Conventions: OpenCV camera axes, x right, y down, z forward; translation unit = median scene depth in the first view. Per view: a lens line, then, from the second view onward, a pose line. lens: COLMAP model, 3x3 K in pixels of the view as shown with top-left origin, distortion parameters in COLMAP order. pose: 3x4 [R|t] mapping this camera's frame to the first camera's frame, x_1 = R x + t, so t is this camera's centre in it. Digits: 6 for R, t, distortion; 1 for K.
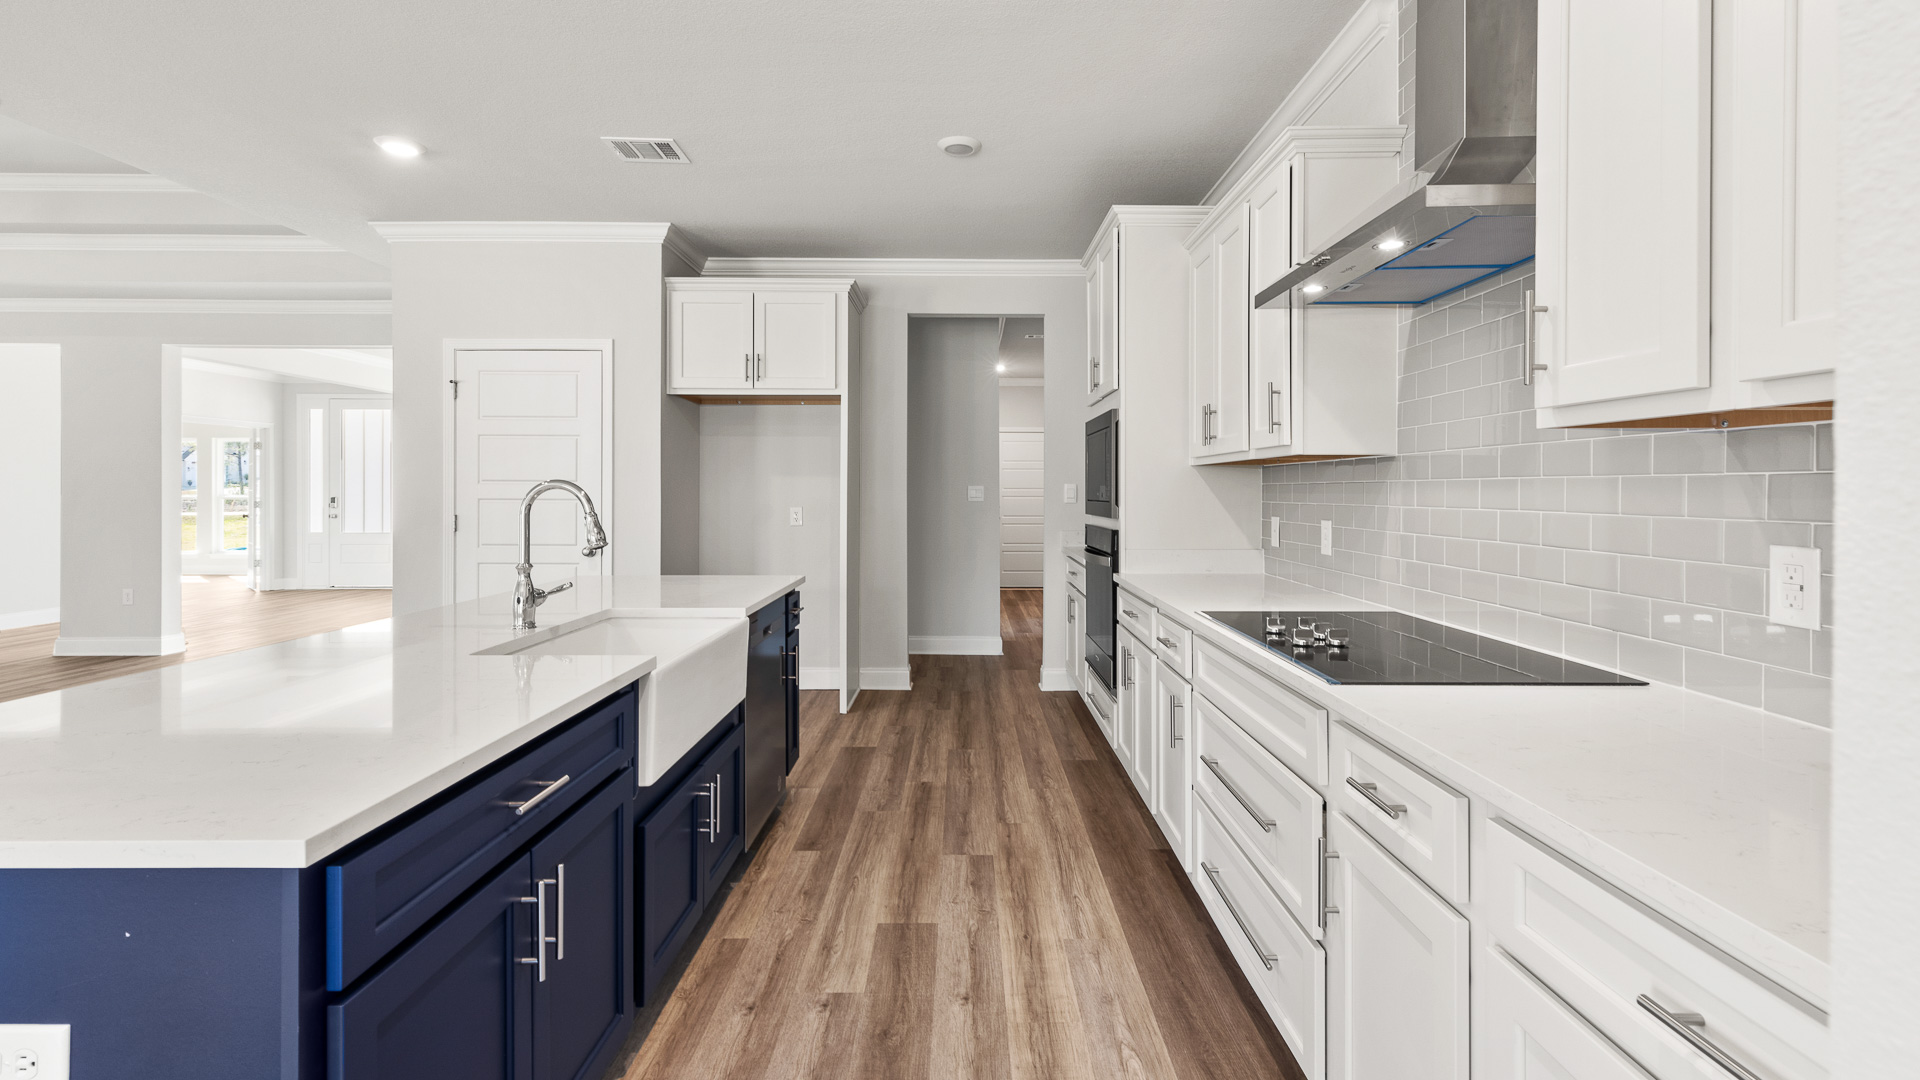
lens RADIAL K [[866.7, 0, 962.9], [0, 866.7, 499.4], [0, 0, 1]] dist [0.001731, 0.000468]
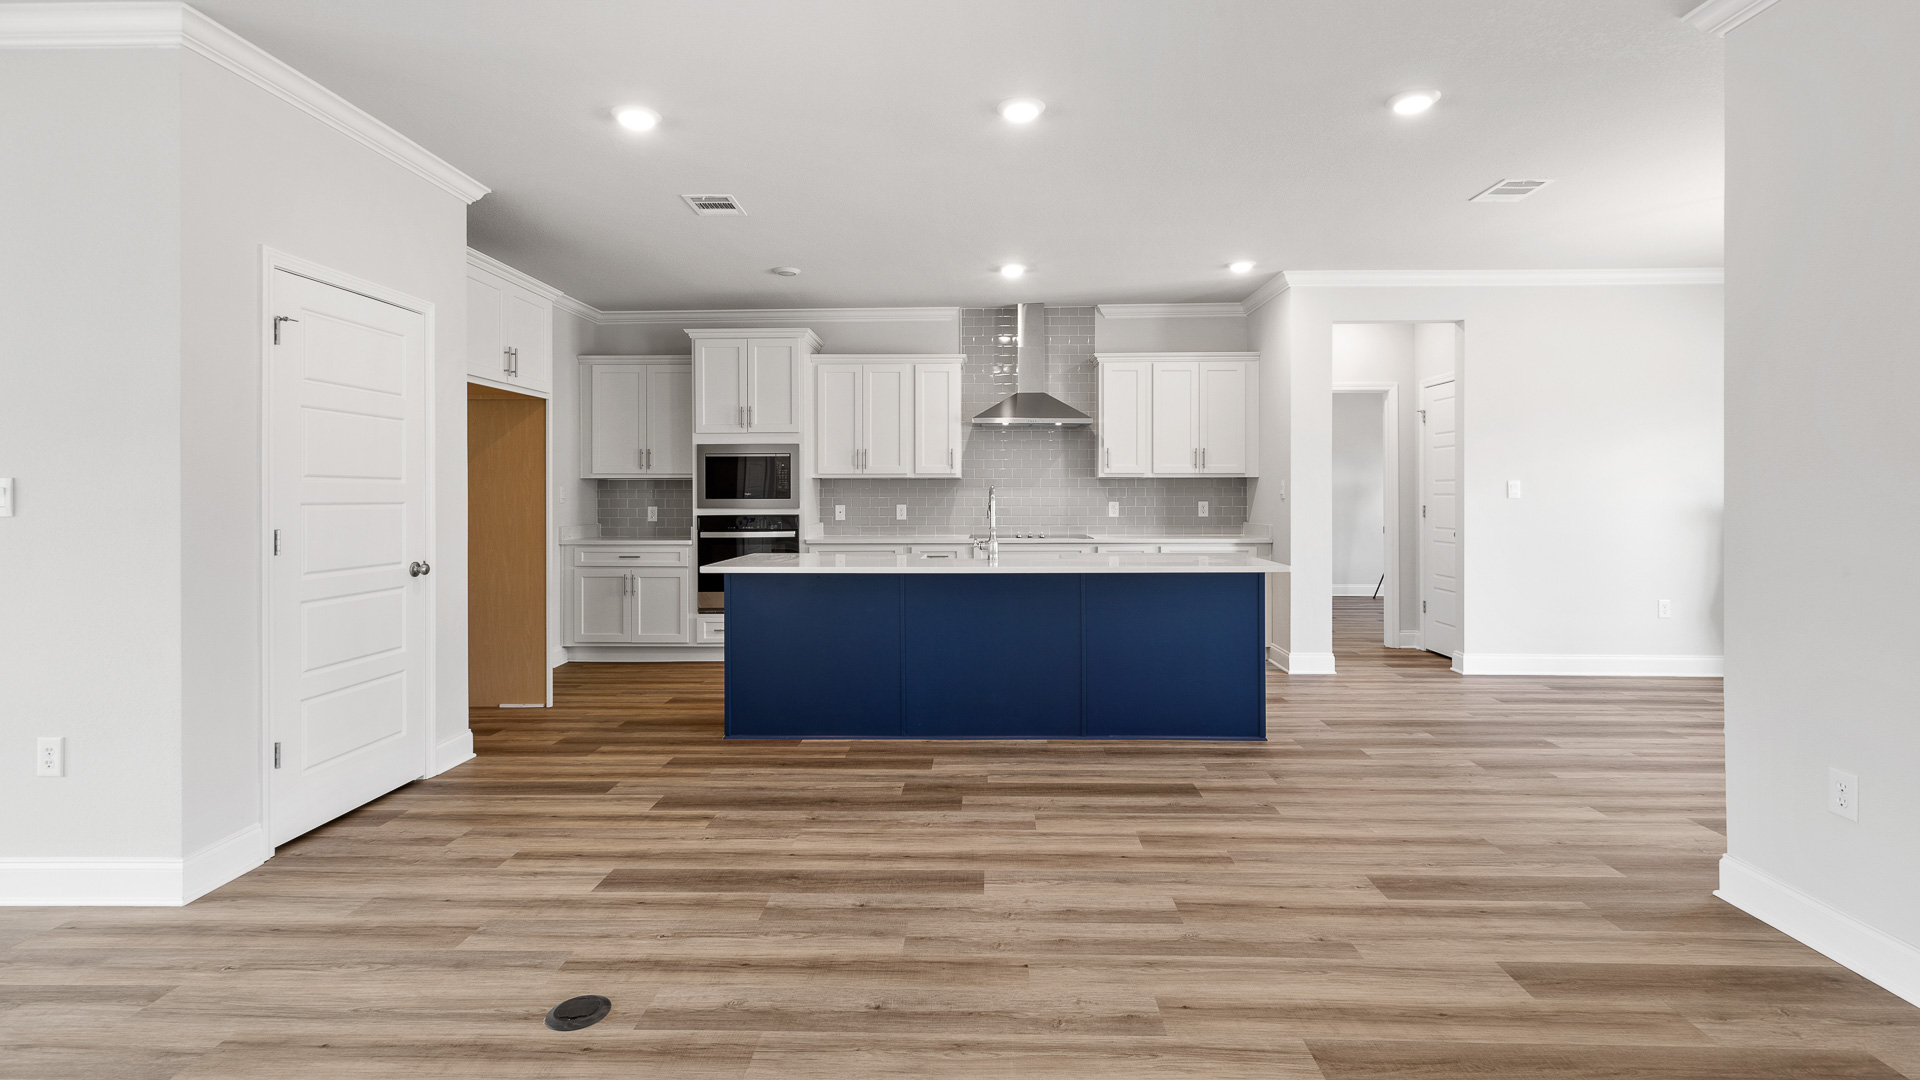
lens RADIAL K [[877.7, 0, 962.8], [0, 877.7, 492.9], [0, 0, 1]] dist [0.002283, 0.000066]
pose [[0.030671, 0.001414, 0.999529, -1.592000], [0.011815, 0.999929, -0.001777, 0.000206], [-0.999460, 0.011864, 0.030652, 0.636806]]
